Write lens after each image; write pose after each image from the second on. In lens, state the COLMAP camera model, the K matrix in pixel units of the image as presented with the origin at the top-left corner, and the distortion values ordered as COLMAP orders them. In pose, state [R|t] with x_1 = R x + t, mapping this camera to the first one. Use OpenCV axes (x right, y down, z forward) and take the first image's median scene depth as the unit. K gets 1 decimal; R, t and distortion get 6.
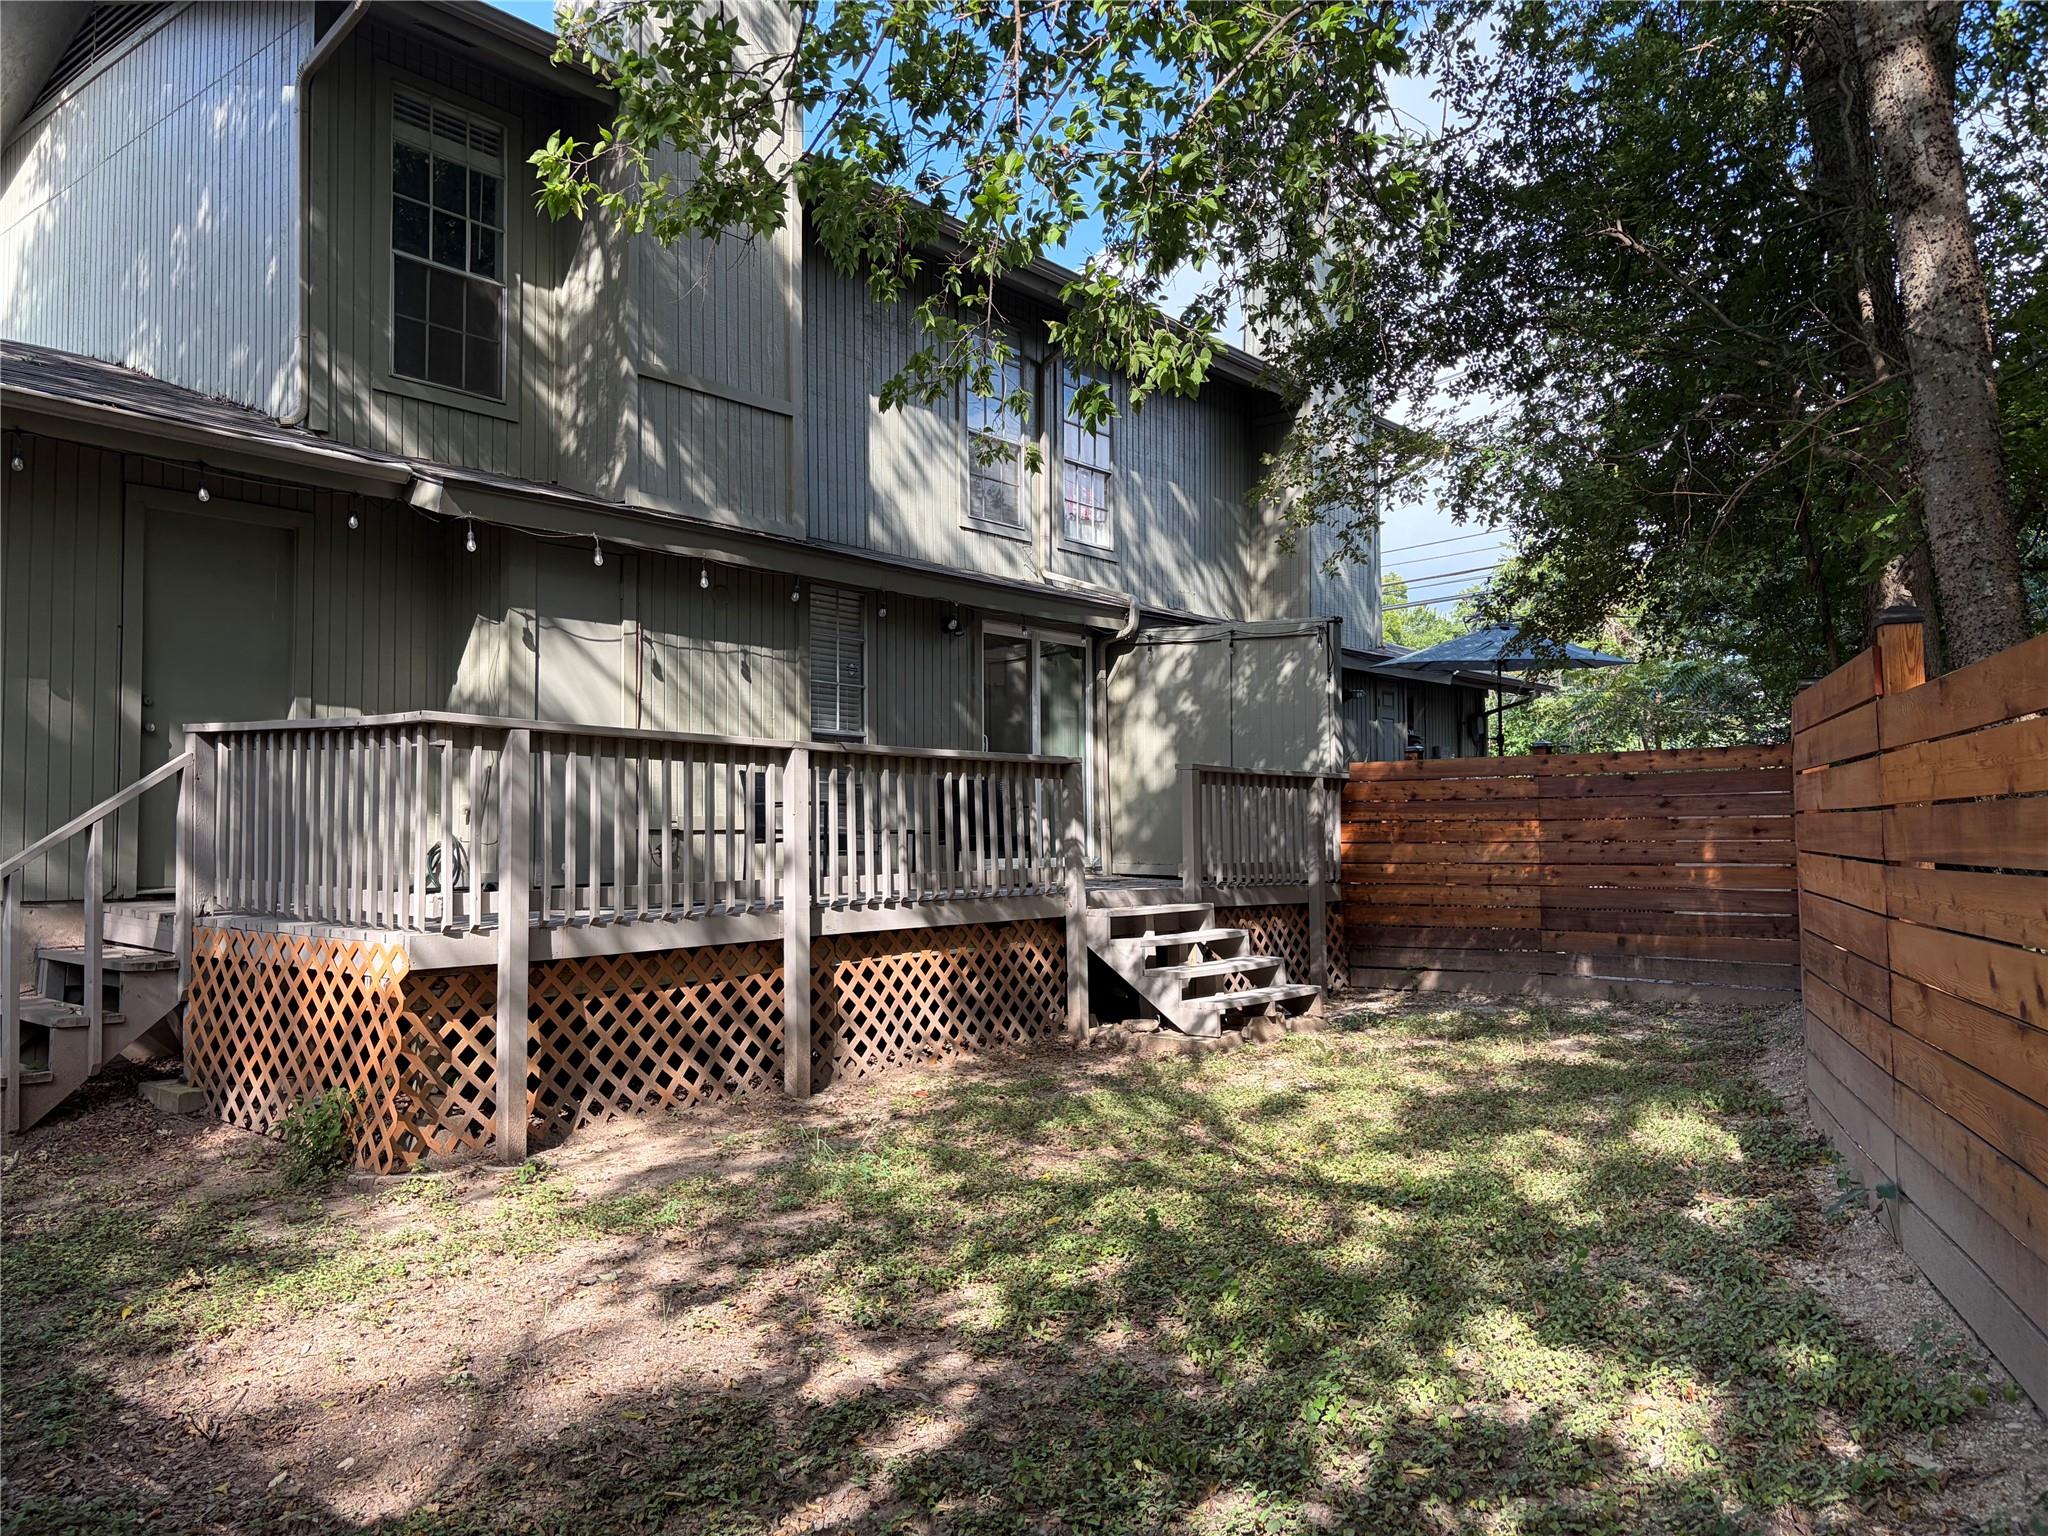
lens RADIAL K [[1554.8, 0, 1024.8], [0, 1554.8, 769.5], [0, 0, 1]] dist [0.049146, -0.054727]
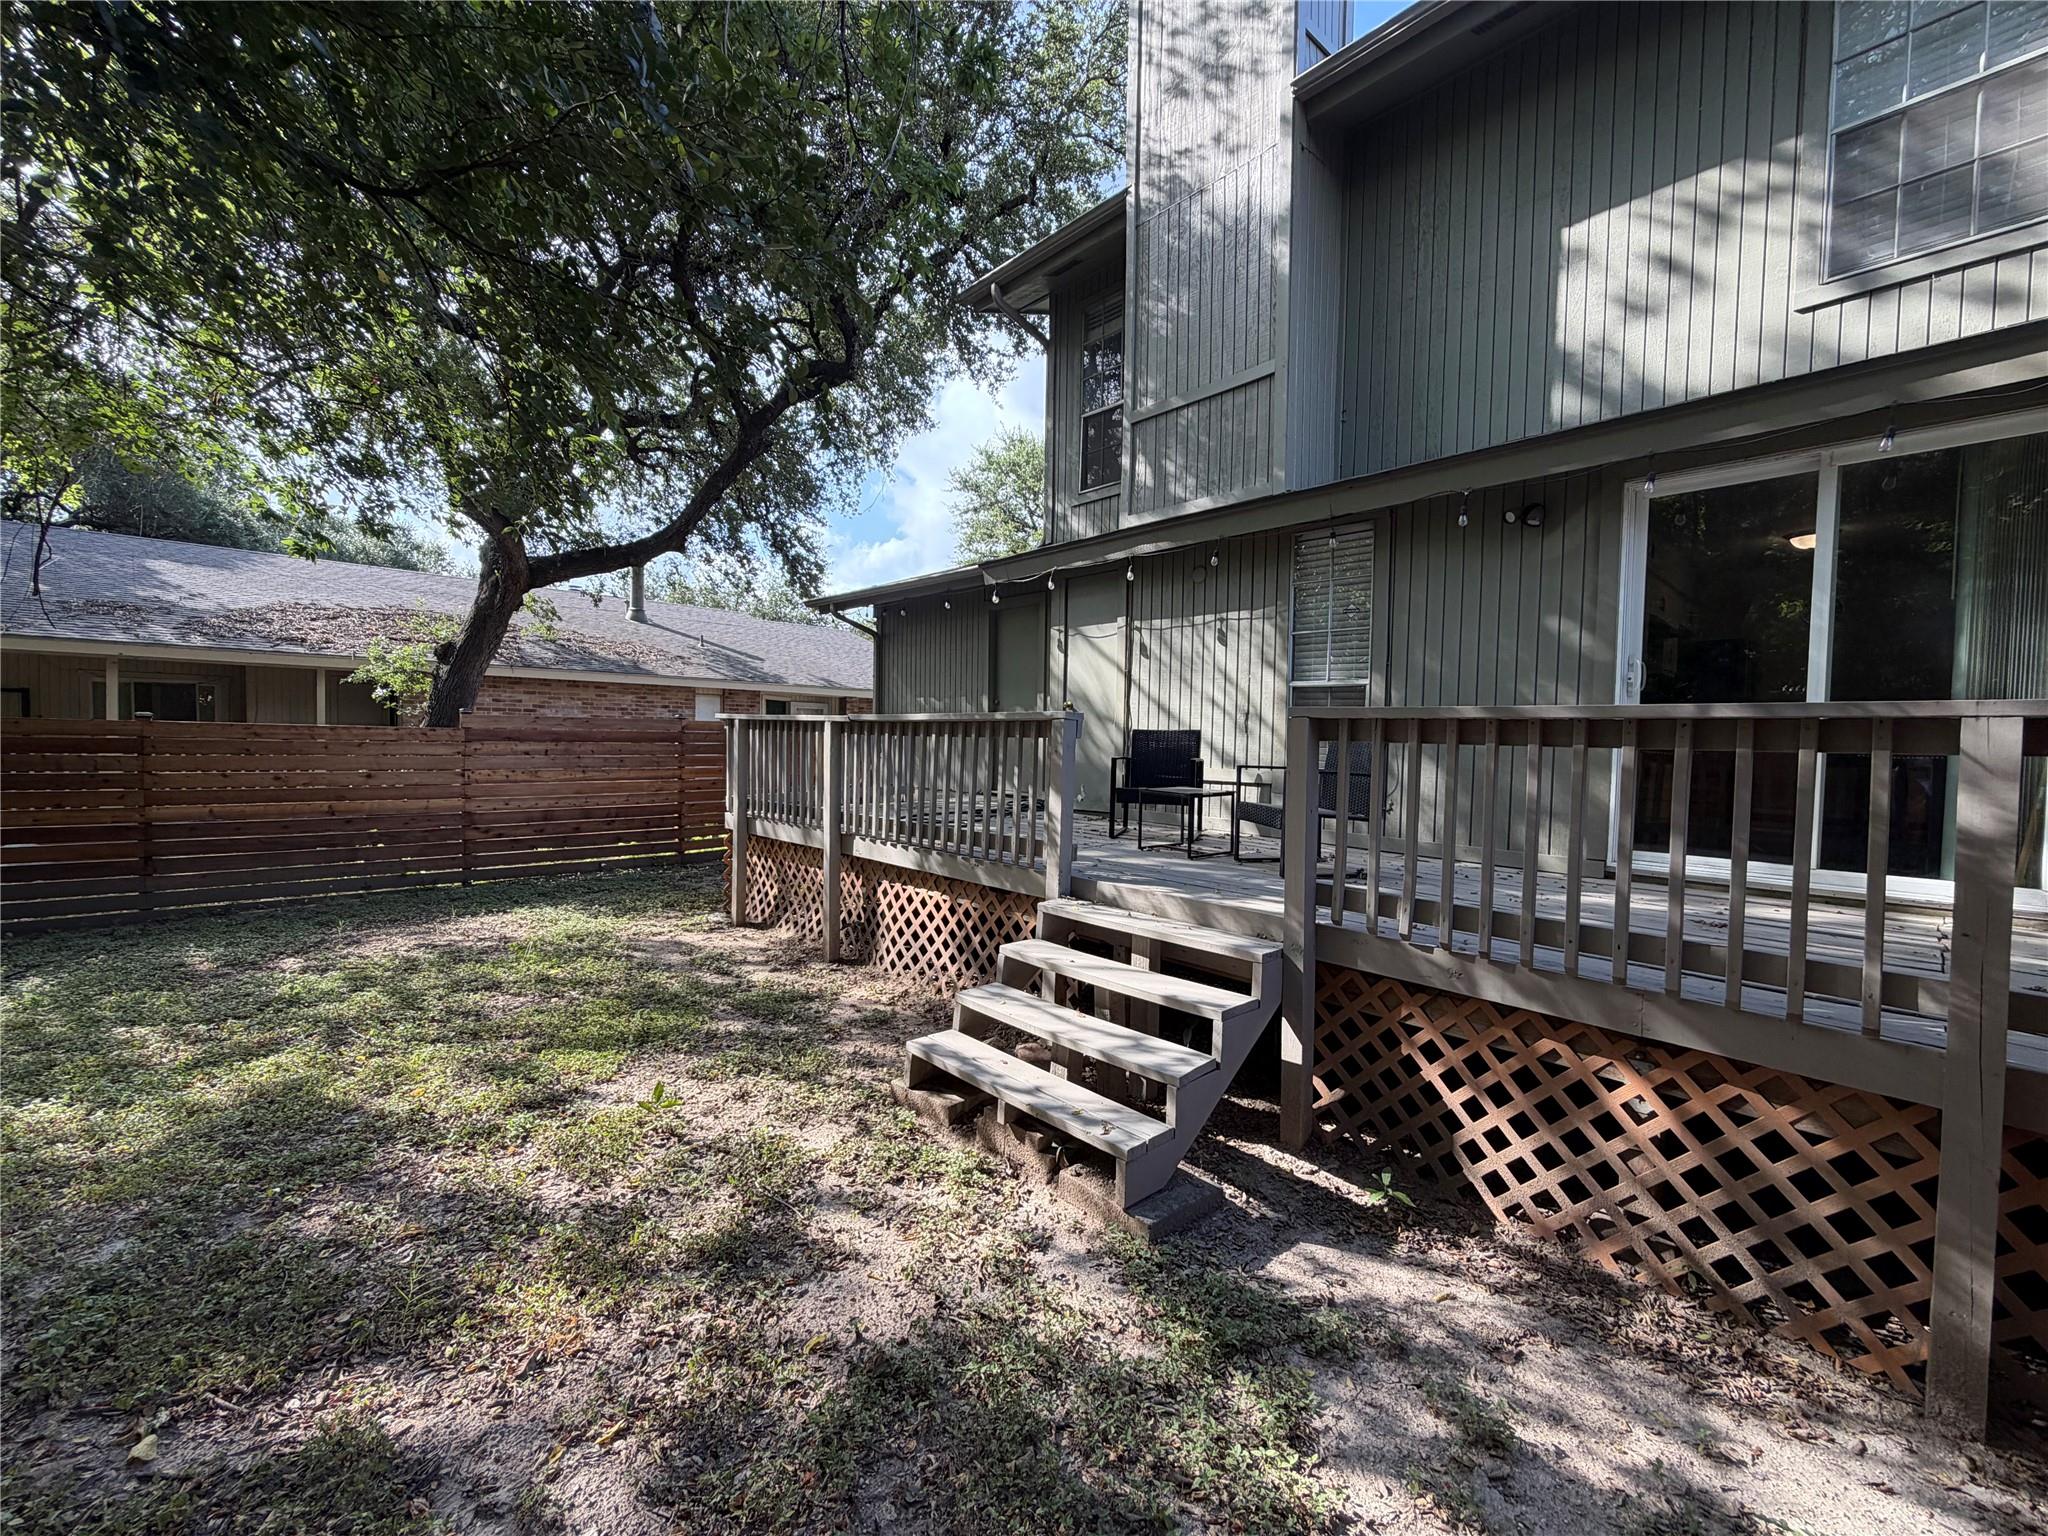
lens RADIAL K [[819.7, 0, 1032.8], [0, 819.7, 766.7], [0, 0, 1]] dist [-0.001241, 0.000693]
pose [[-0.148492, 0.040153, -0.988098, 0.490497], [0.028810, 0.998927, 0.036264, 0.005067], [0.988494, -0.023082, -0.149489, 1.110104]]
